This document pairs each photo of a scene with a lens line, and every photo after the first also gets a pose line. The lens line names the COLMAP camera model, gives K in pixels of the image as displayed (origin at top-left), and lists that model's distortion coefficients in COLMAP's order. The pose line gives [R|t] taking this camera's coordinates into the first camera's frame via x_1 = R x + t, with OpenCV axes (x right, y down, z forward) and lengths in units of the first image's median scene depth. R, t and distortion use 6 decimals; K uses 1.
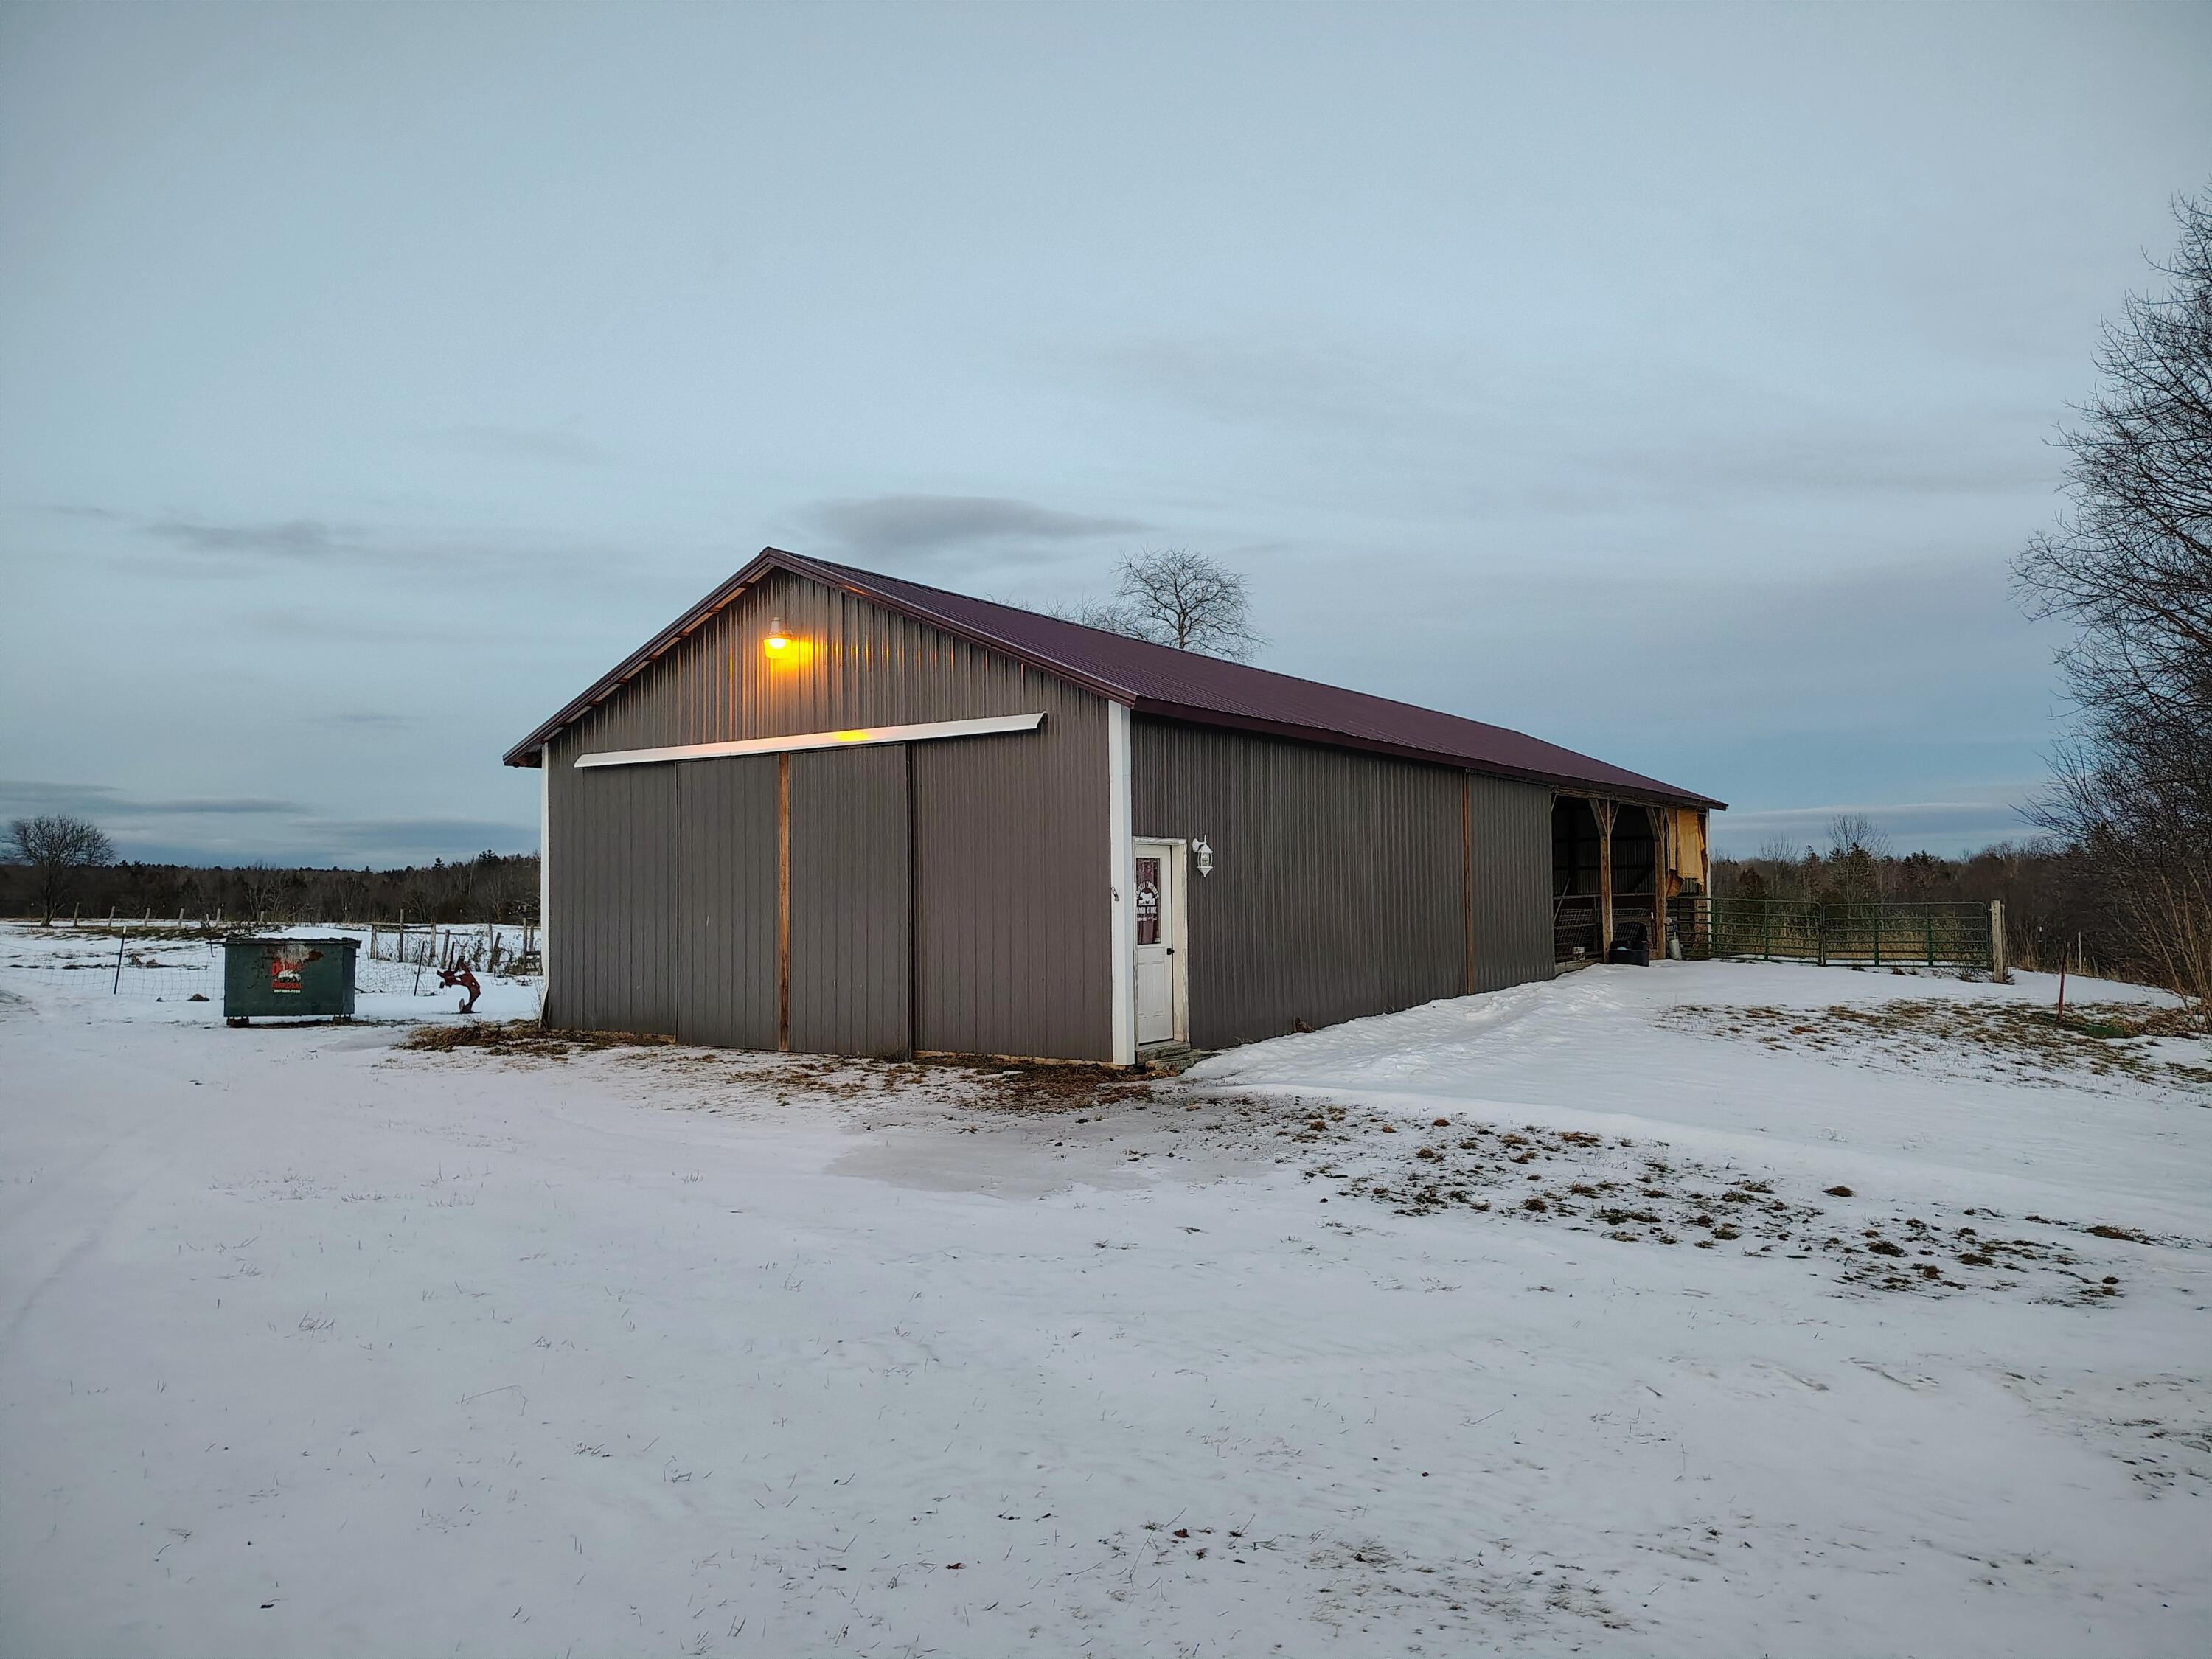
lens RADIAL K [[1508.5, 0, 1106.0], [0, 1508.5, 829.5], [0, 0, 1]] dist [0.048836, -0.034241]
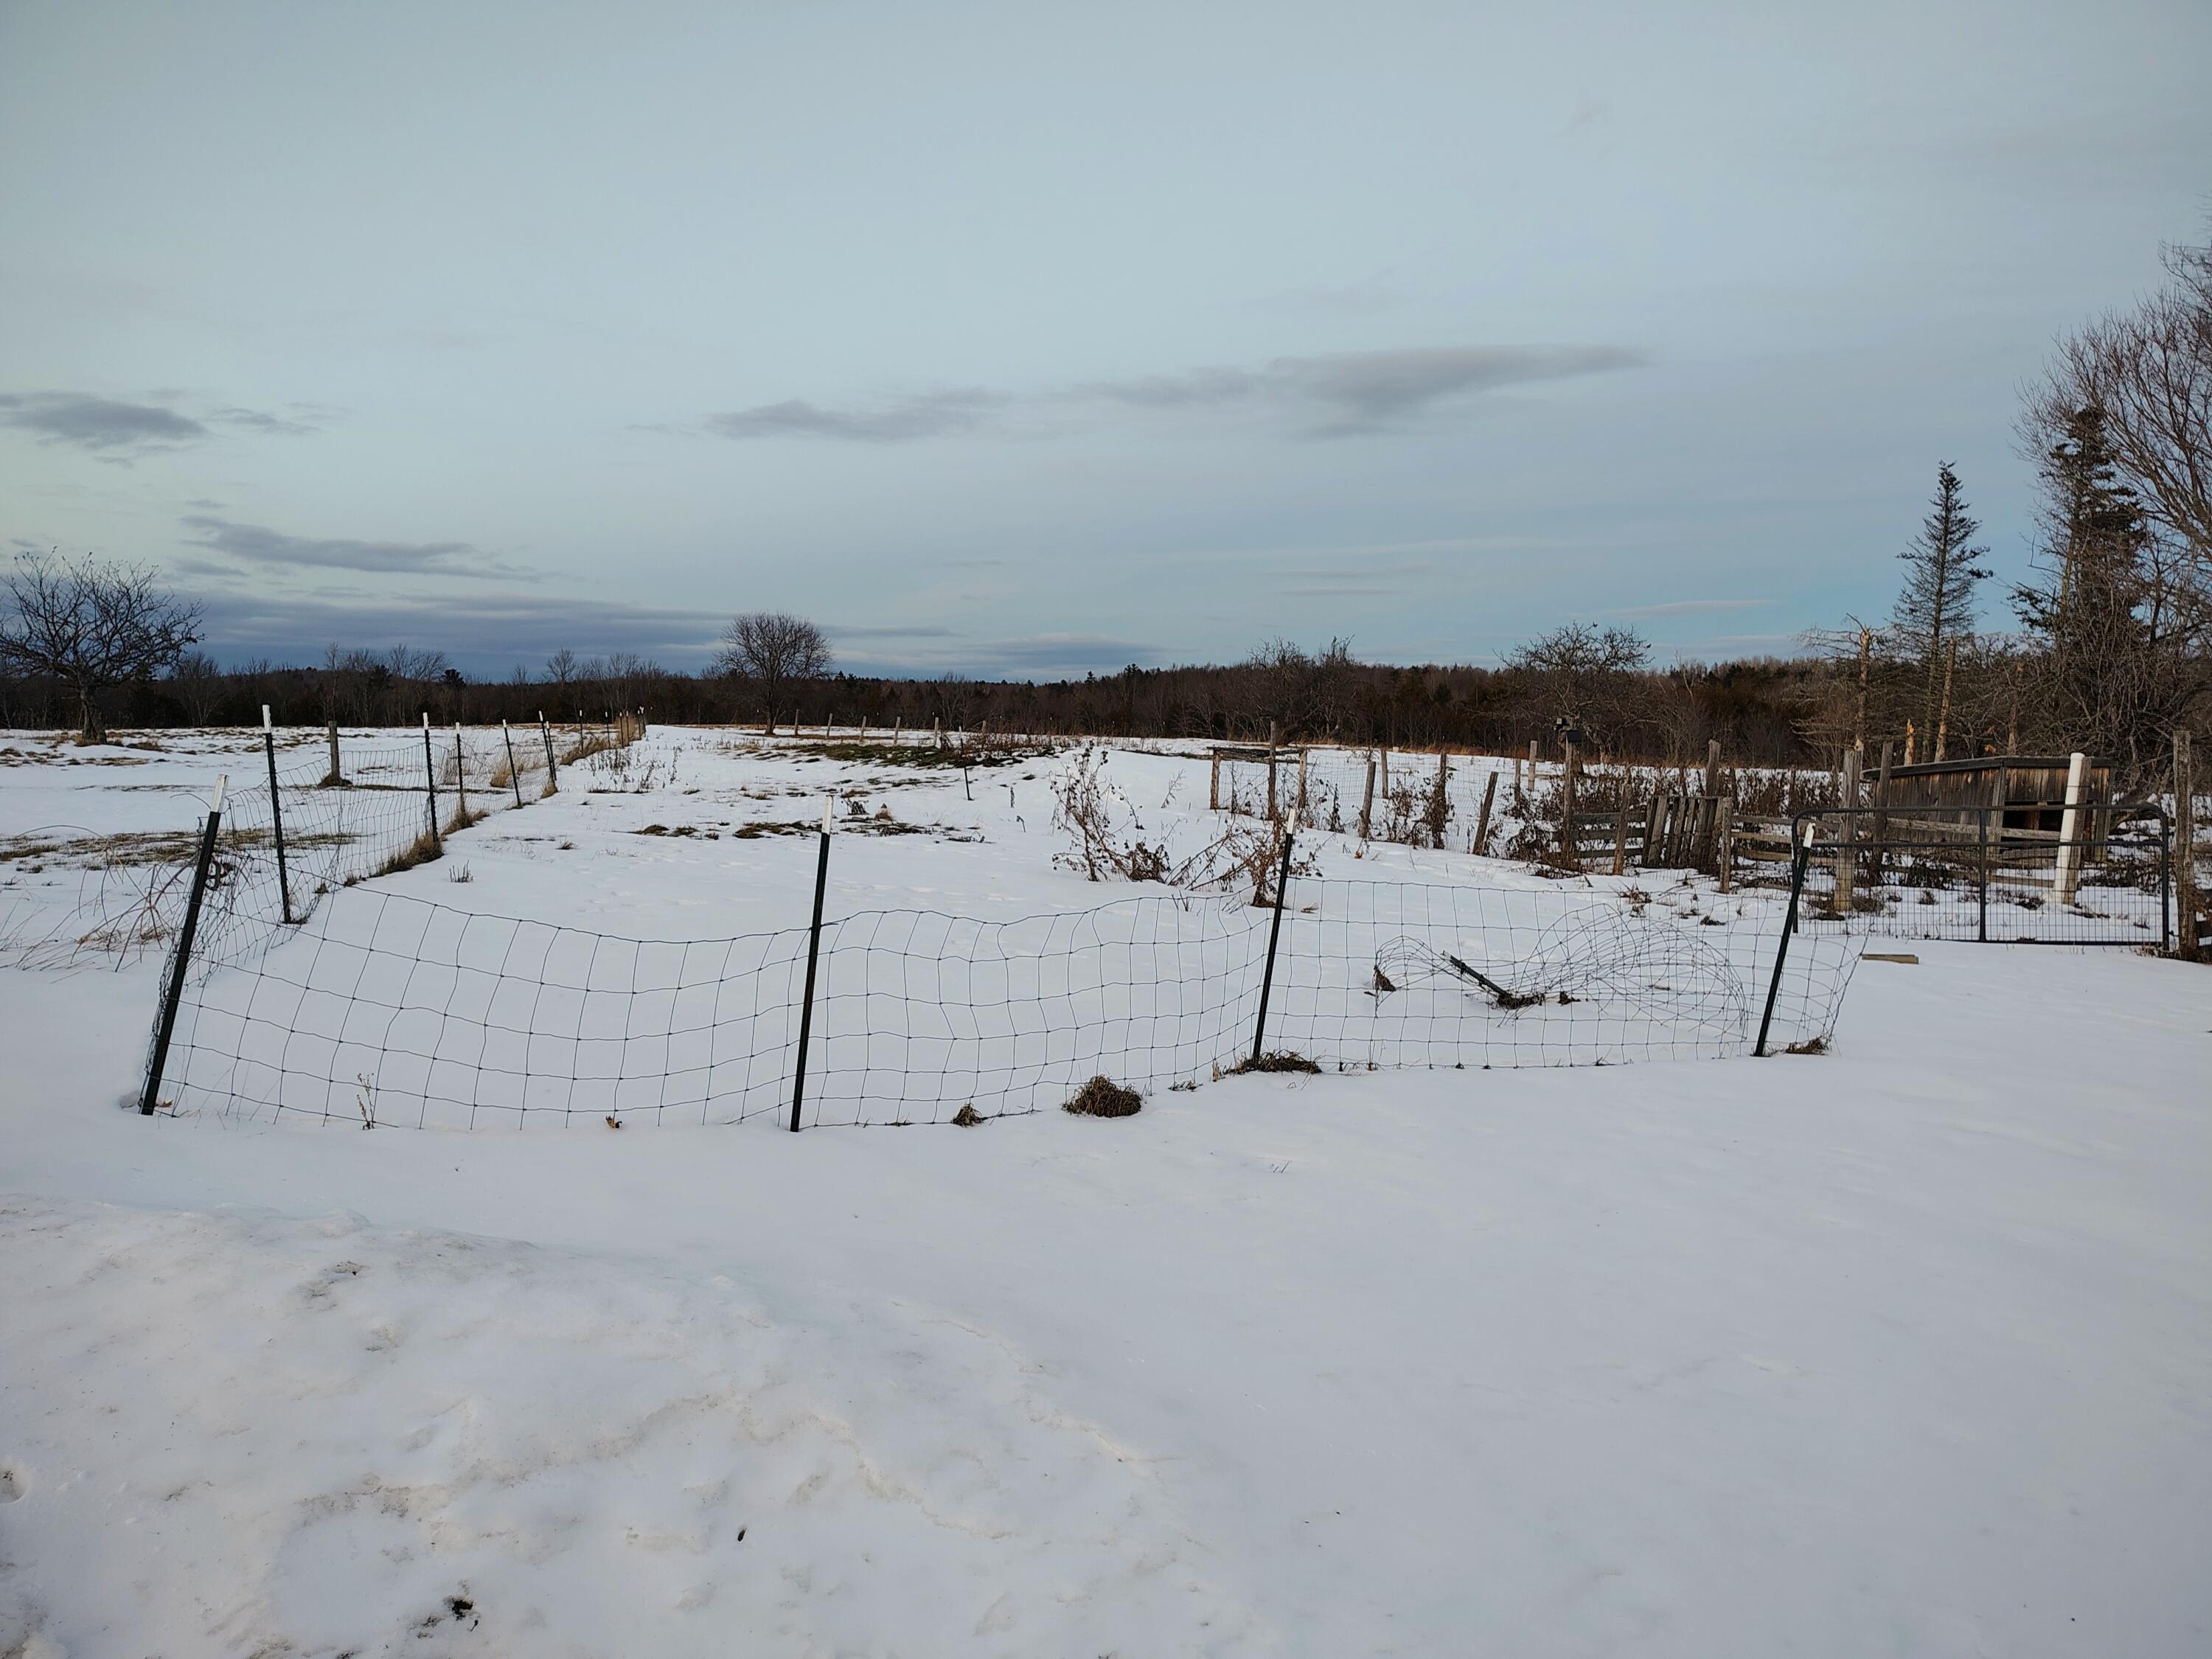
lens RADIAL K [[1508.5, 0, 1106.0], [0, 1508.5, 829.5], [0, 0, 1]] dist [0.048836, -0.034241]
pose [[0.921808, 0.036753, -0.385899, -0.300349], [0.010699, 0.992704, 0.120102, 0.025457], [0.387498, -0.114840, 0.914690, 0.471927]]
